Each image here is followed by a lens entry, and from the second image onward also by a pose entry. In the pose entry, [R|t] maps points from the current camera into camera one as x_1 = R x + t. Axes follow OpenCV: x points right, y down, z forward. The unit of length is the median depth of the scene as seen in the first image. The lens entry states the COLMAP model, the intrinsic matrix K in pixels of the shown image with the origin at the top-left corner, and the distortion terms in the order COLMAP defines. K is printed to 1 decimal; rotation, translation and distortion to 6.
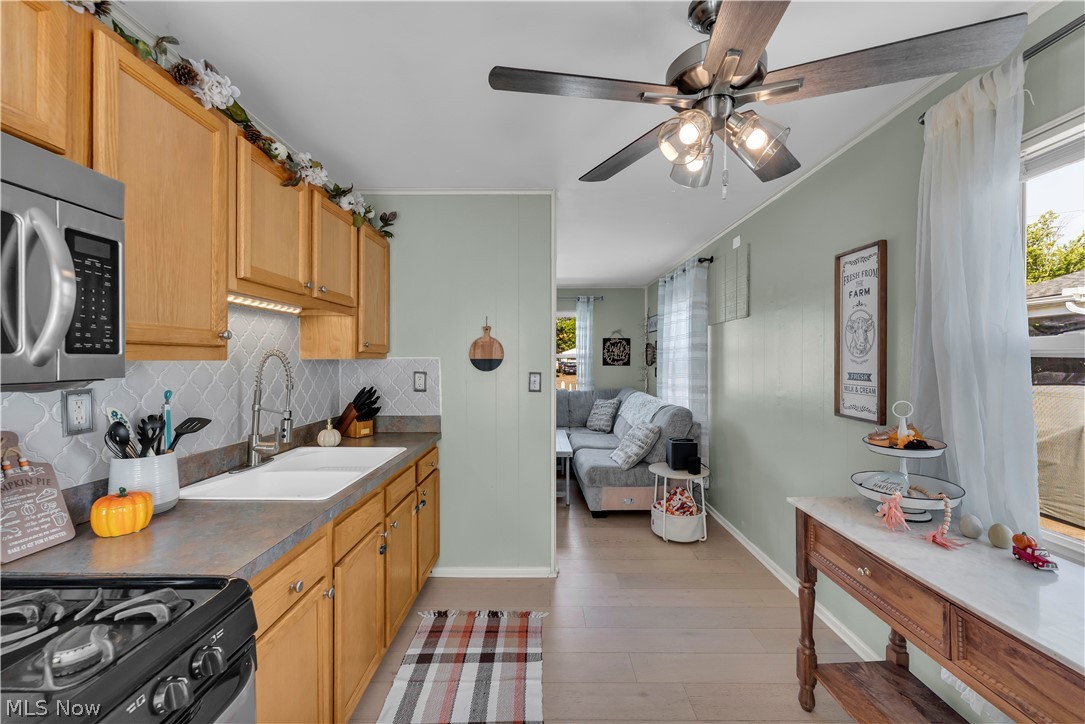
lens RADIAL K [[442.6, 0, 541.5], [0, 442.6, 363.6], [0, 0, 1]] dist [0.000674, -0.000858]
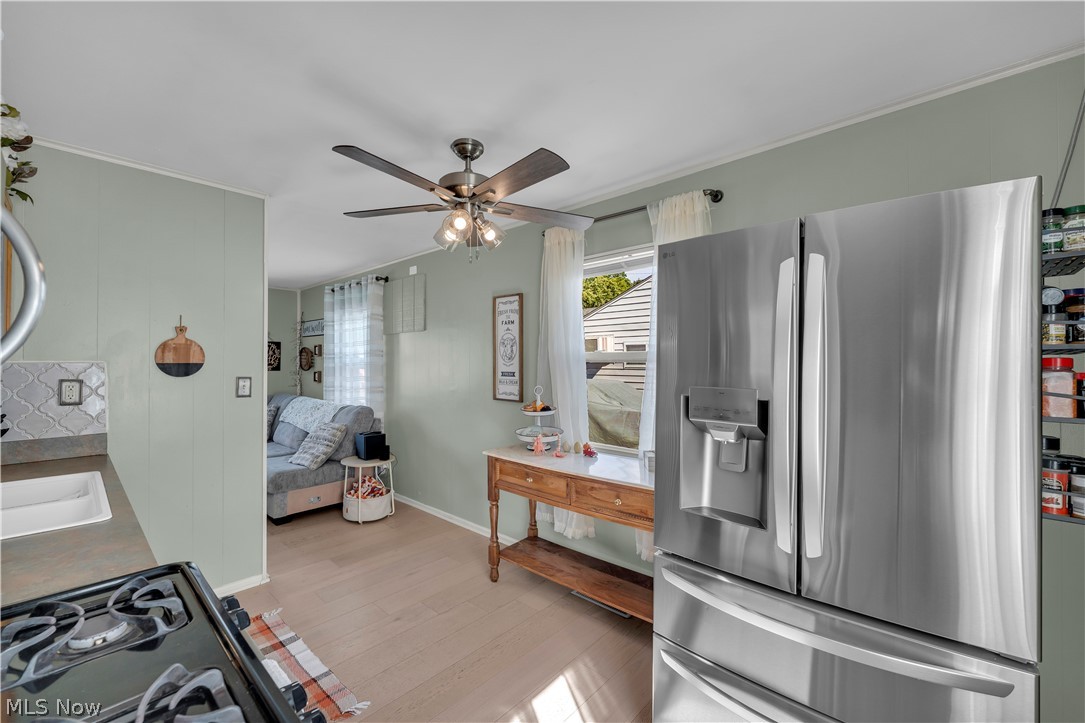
lens RADIAL K [[442.6, 0, 541.5], [0, 442.6, 363.1], [0, 0, 1]] dist [0.000674, -0.000858]
pose [[0.672059, 0.000654, 0.740497, -0.373929], [0.008390, 0.999929, -0.008497, 0.003876], [-0.740450, 0.011923, 0.672005, -0.168762]]
